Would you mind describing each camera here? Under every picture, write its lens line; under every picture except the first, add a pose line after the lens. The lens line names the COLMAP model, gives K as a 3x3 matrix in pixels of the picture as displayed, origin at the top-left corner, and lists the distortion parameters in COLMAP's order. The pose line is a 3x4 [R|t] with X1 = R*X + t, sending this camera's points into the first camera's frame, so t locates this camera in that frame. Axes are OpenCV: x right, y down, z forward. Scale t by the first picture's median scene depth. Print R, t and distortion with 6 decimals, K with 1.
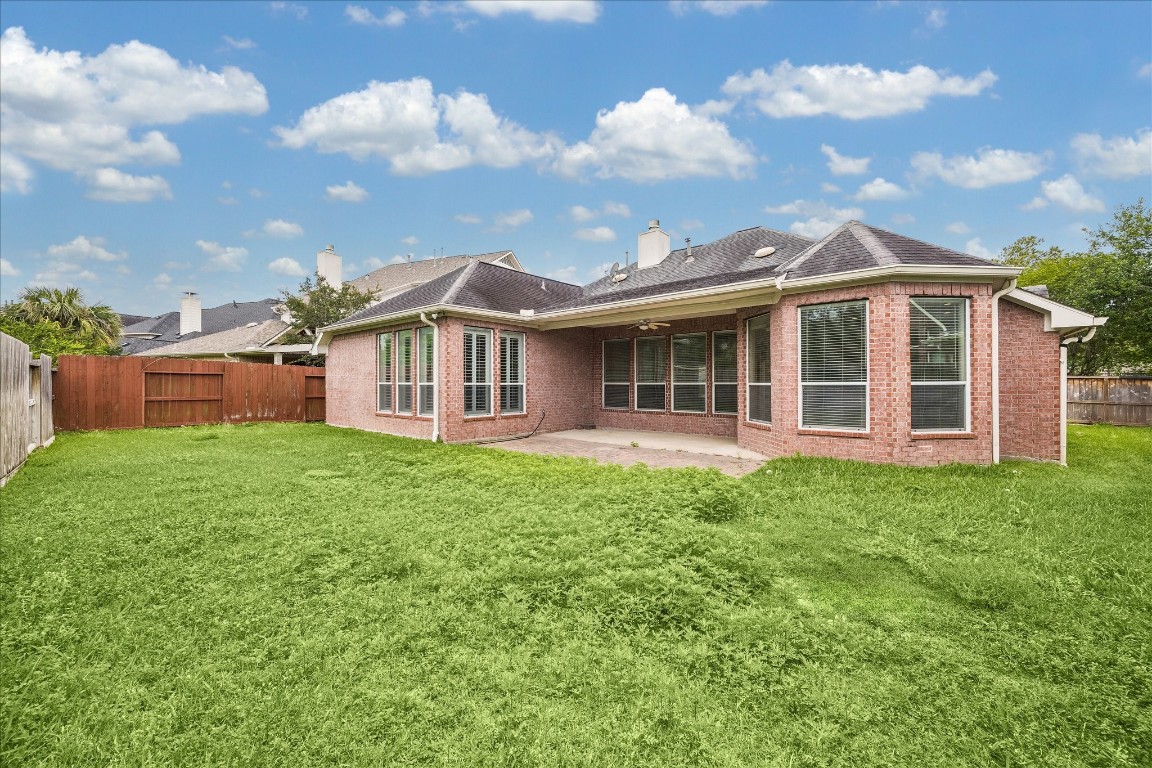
lens RADIAL K [[438.3, 0, 577.5], [0, 438.3, 379.0], [0, 0, 1]] dist [-0.001968, -0.000190]
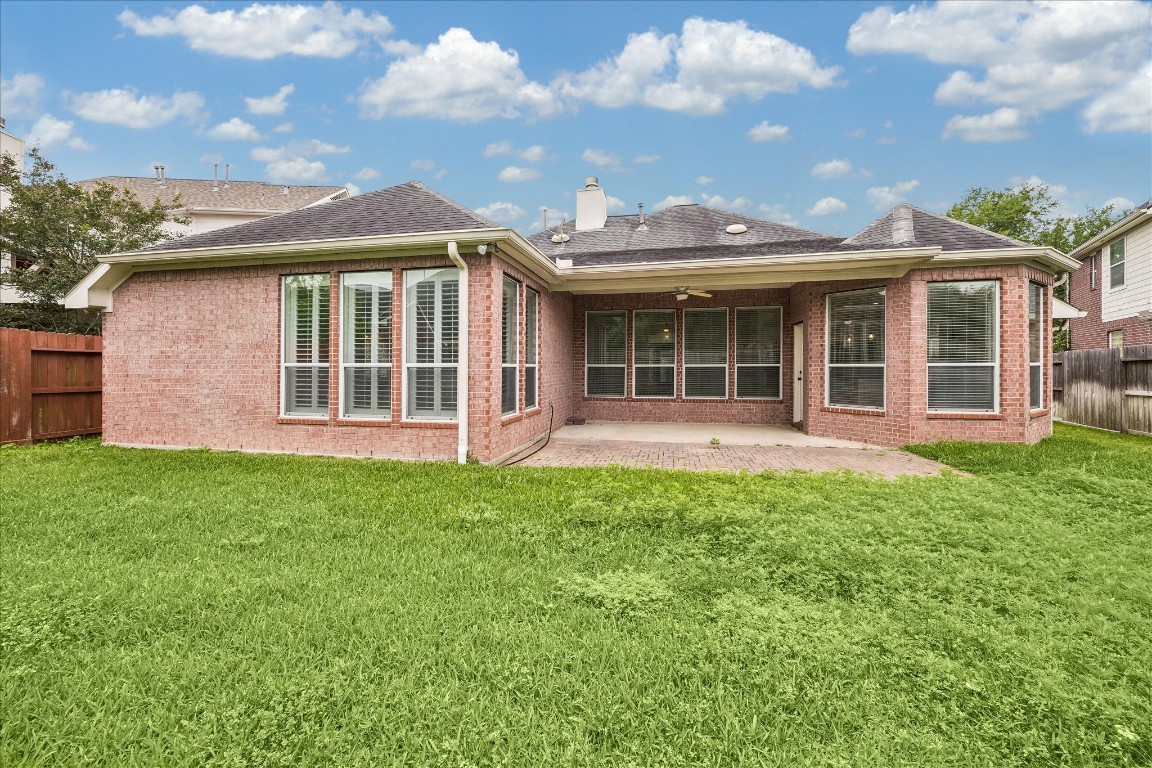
lens RADIAL K [[456.0, 0, 575.7], [0, 456.0, 362.9], [0, 0, 1]] dist [-0.000963, -0.000118]
pose [[0.882753, 0.003903, 0.469821, -0.421872], [-0.004046, 0.999992, -0.000704, 0.007235], [-0.469819, -0.001280, 0.882762, 0.338570]]
